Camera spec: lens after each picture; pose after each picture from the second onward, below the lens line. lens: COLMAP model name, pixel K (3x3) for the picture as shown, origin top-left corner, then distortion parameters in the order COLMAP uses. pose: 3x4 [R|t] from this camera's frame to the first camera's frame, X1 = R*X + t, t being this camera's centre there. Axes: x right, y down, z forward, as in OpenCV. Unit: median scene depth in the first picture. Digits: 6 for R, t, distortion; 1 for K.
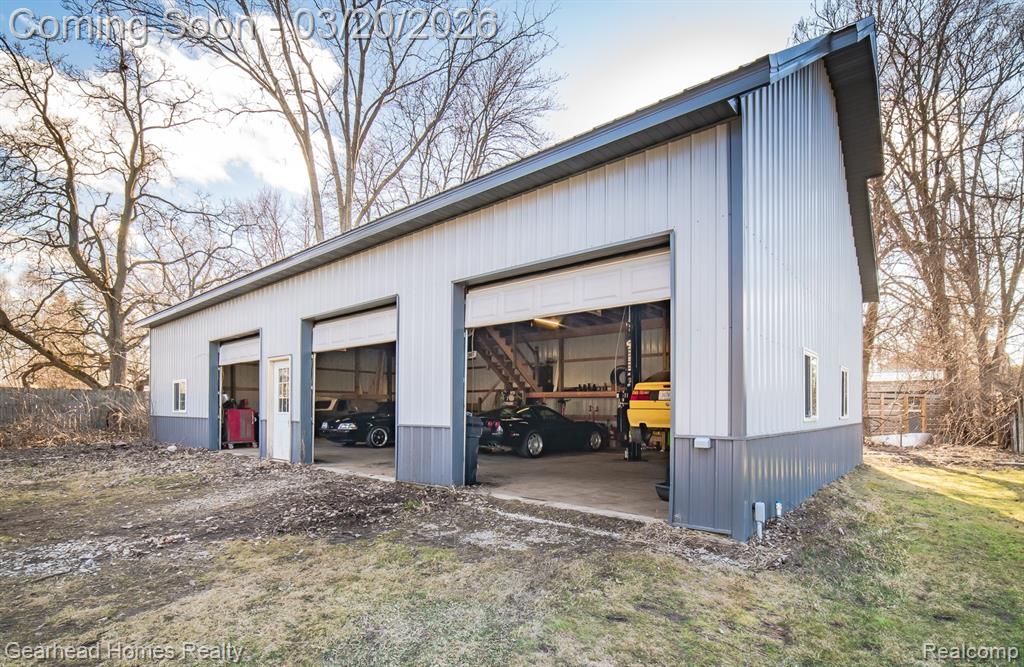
lens RADIAL K [[510.5, 0, 542.4], [0, 510.5, 402.3], [0, 0, 1]] dist [-0.008055, 0.000125]
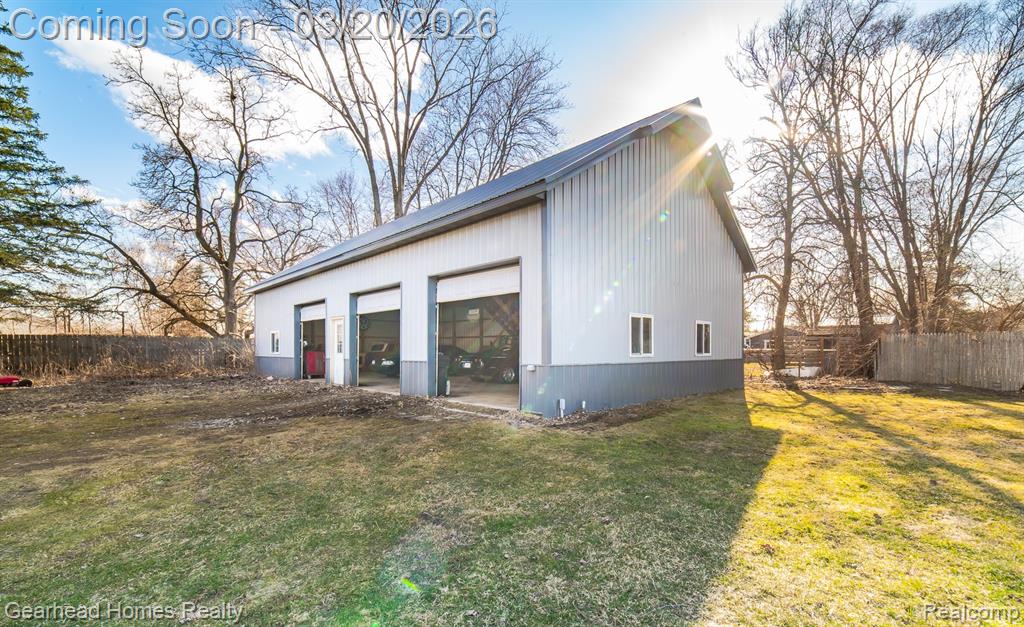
lens RADIAL K [[431.3, 0, 546.4], [0, 431.3, 346.1], [0, 0, 1]] dist [-0.013370, 0.002262]
pose [[0.998323, -0.005499, -0.057626, 0.067095], [0.005757, 0.999974, 0.004306, -0.001421], [0.057600, -0.004631, 0.998329, -0.091382]]
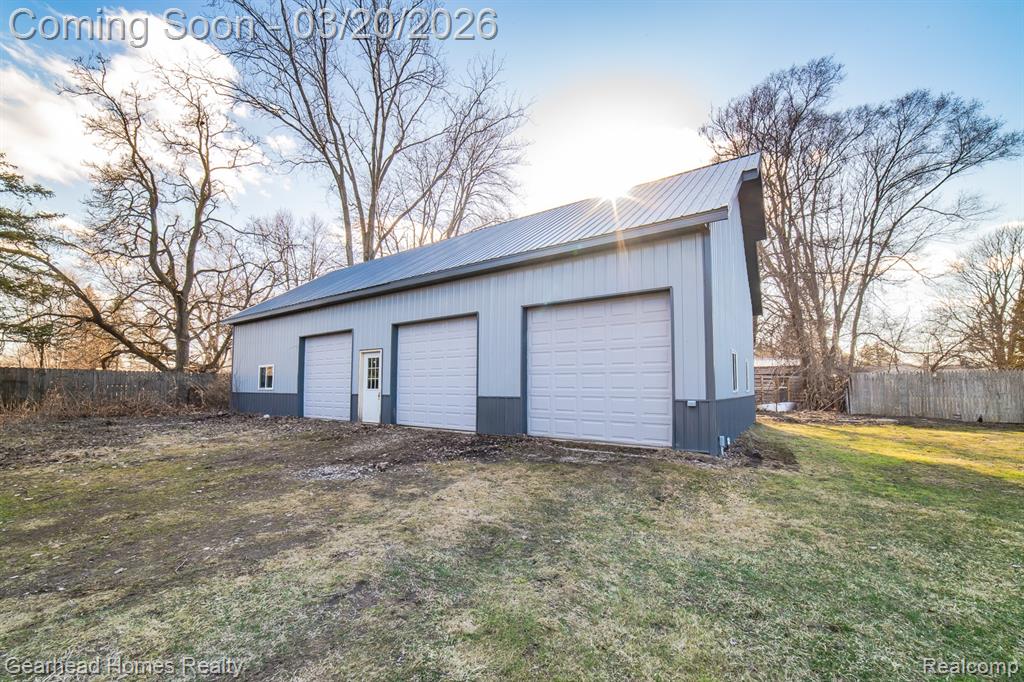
lens RADIAL K [[399.5, 0, 543.6], [0, 399.5, 358.1], [0, 0, 1]] dist [-0.012570, -0.001192]
pose [[0.995127, 0.004645, 0.098488, -0.051888], [0.001201, 0.998245, -0.059209, 0.000103], [-0.098591, 0.059039, 0.993375, -0.055341]]
